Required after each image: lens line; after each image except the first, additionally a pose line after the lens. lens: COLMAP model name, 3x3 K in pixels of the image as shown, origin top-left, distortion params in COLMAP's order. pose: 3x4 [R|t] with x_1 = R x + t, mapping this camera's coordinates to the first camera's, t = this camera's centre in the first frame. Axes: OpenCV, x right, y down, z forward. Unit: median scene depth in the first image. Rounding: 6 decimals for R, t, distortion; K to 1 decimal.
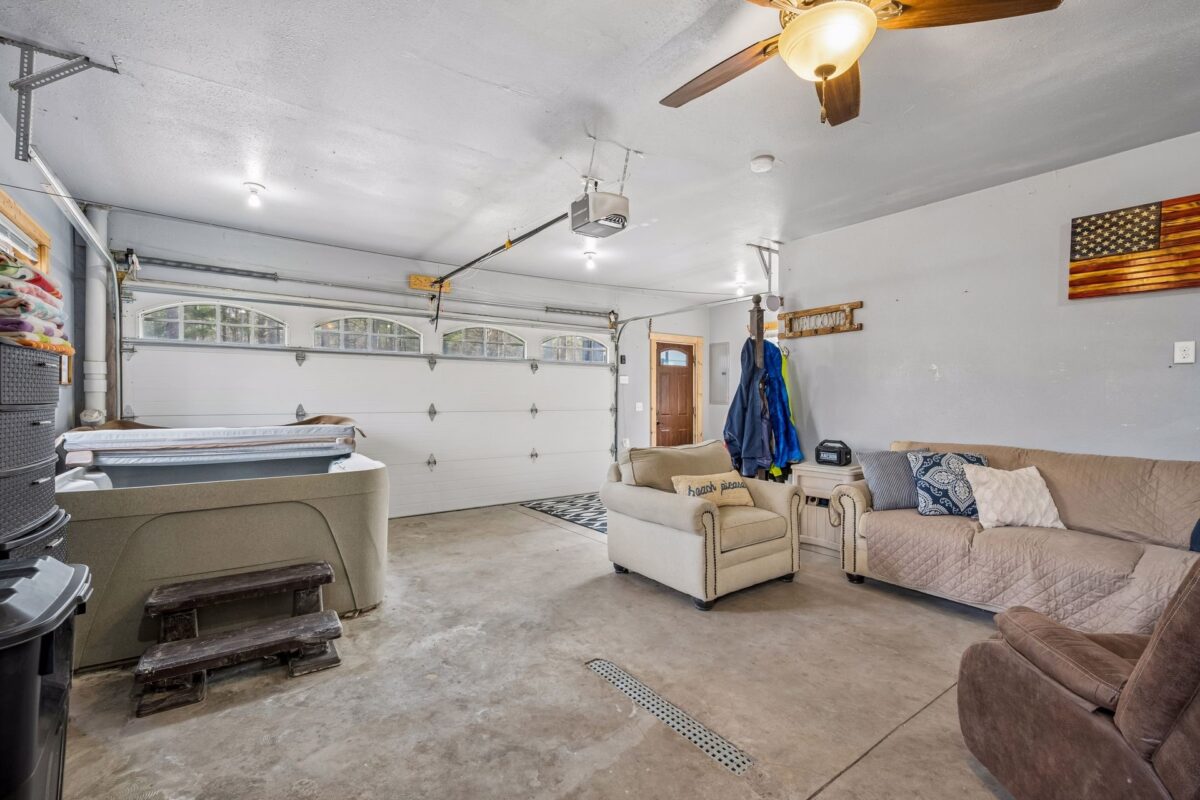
lens RADIAL K [[516.1, 0, 600.6], [0, 516.1, 389.2], [0, 0, 1]] dist [-0.000790, -0.000065]
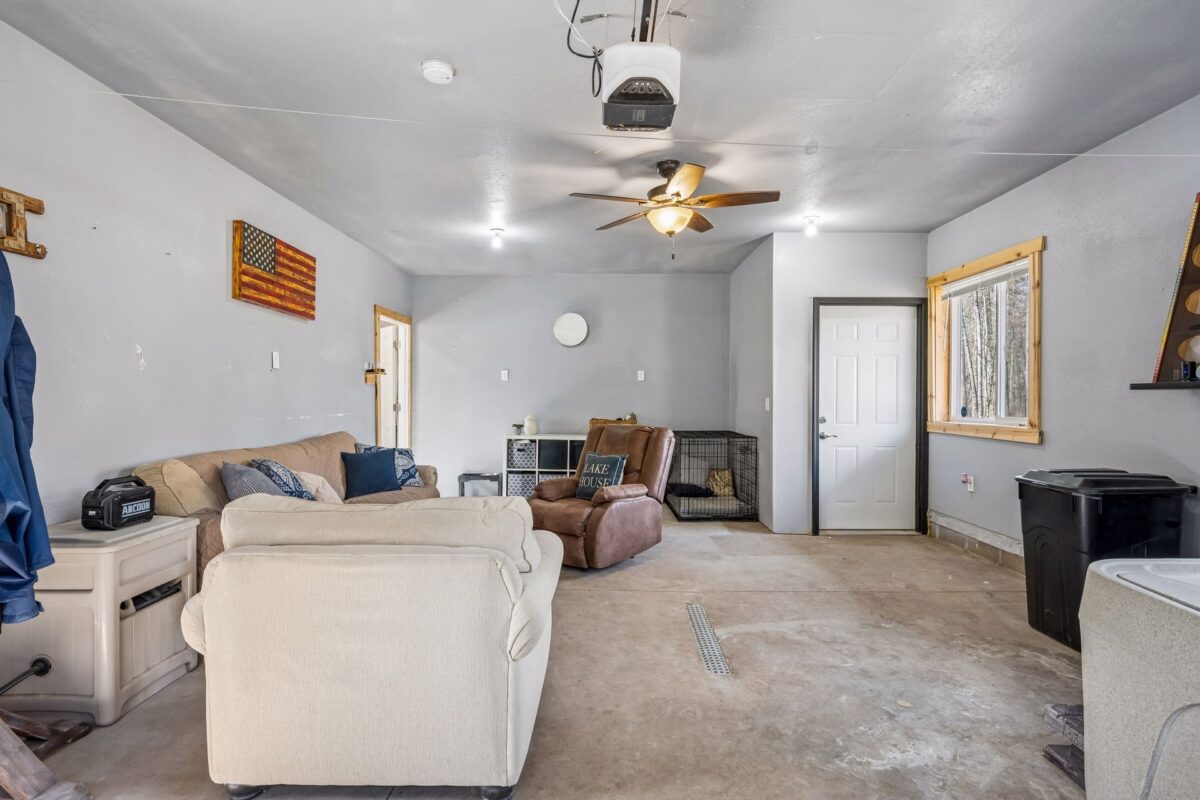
lens RADIAL K [[615.3, 0, 600.0], [0, 615.3, 400.0], [0, 0, 1]] dist [0.000150, 0.000076]
pose [[-0.807801, -0.006295, 0.589422, -0.515430], [-0.011061, 0.999929, -0.004480, 0.031215], [-0.589352, -0.010138, -0.807813, 2.133139]]
